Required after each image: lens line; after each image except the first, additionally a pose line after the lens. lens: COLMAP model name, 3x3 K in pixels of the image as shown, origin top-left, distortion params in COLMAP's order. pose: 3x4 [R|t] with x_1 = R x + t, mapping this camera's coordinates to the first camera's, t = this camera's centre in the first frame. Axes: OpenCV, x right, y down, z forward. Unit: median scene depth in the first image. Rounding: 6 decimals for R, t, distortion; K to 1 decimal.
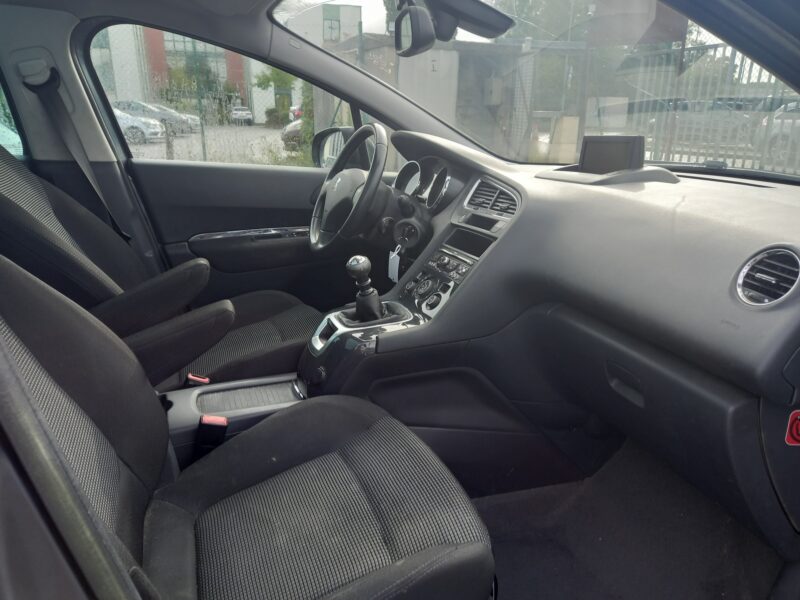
lens RADIAL K [[579.1, 0, 405.4], [0, 579.1, 296.4], [0, 0, 1]] dist [0.073188, -0.063917]
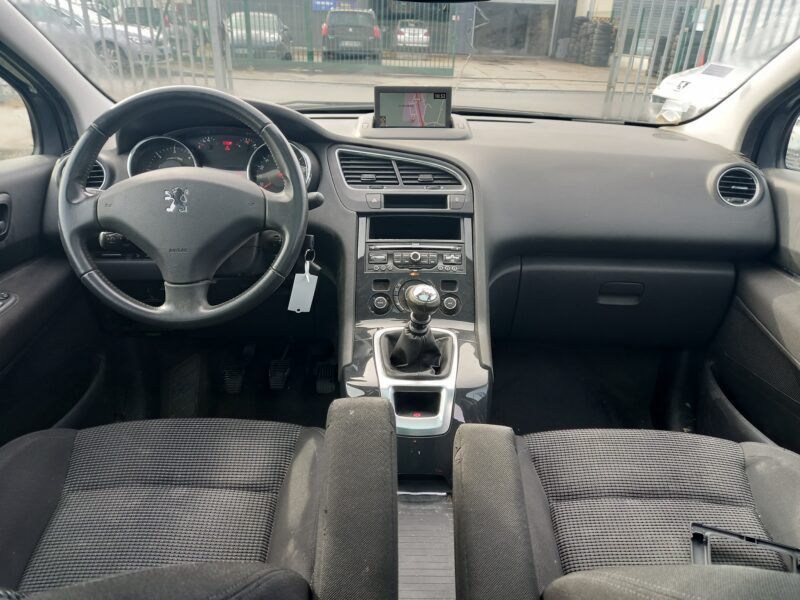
lens RADIAL K [[579.1, 0, 405.4], [0, 579.1, 296.4], [0, 0, 1]] dist [0.073188, -0.063917]
pose [[0.365377, -0.388465, 0.845928, -0.594617], [0.247103, 0.916633, 0.314204, -0.245715], [-0.897463, 0.094229, 0.430908, 0.587716]]
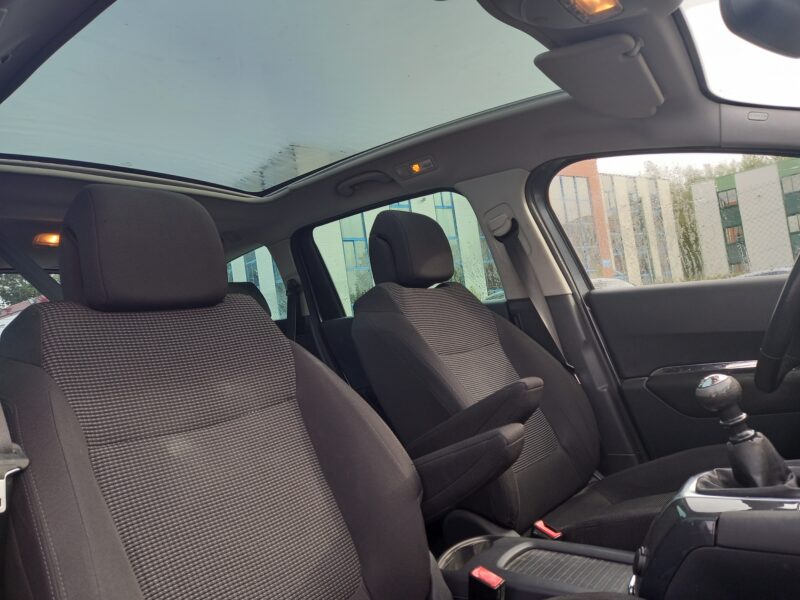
lens RADIAL K [[579.1, 0, 405.4], [0, 579.1, 296.4], [0, 0, 1]] dist [0.073188, -0.063917]
pose [[0.495343, -0.120213, -0.860339, 0.253270], [-0.121377, 0.971086, -0.205571, 0.015022], [0.860176, 0.206253, 0.466430, 0.339008]]
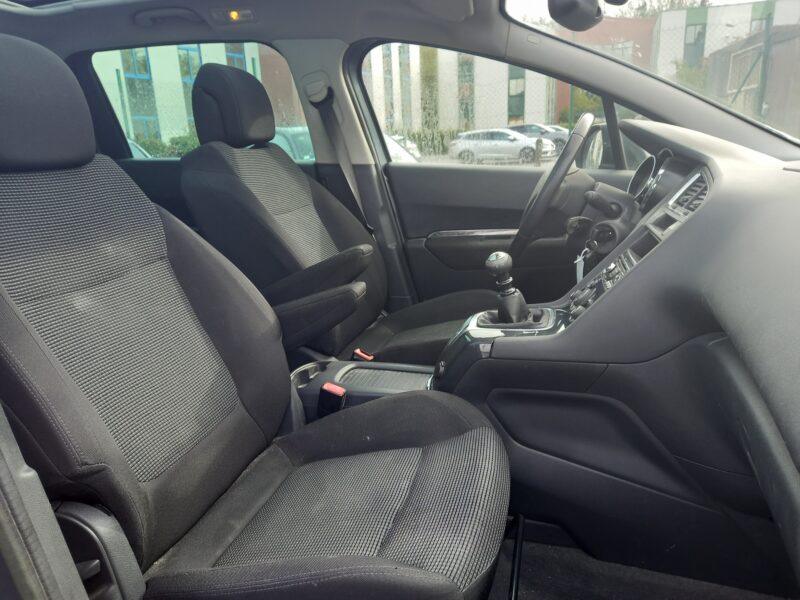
lens RADIAL K [[579.1, 0, 405.4], [0, 579.1, 296.4], [0, 0, 1]] dist [0.073188, -0.063917]
pose [[0.810186, 0.114158, -0.574949, 0.284210], [-0.129838, 0.991438, 0.013894, 0.005473], [0.571612, 0.063393, 0.818071, 0.130389]]
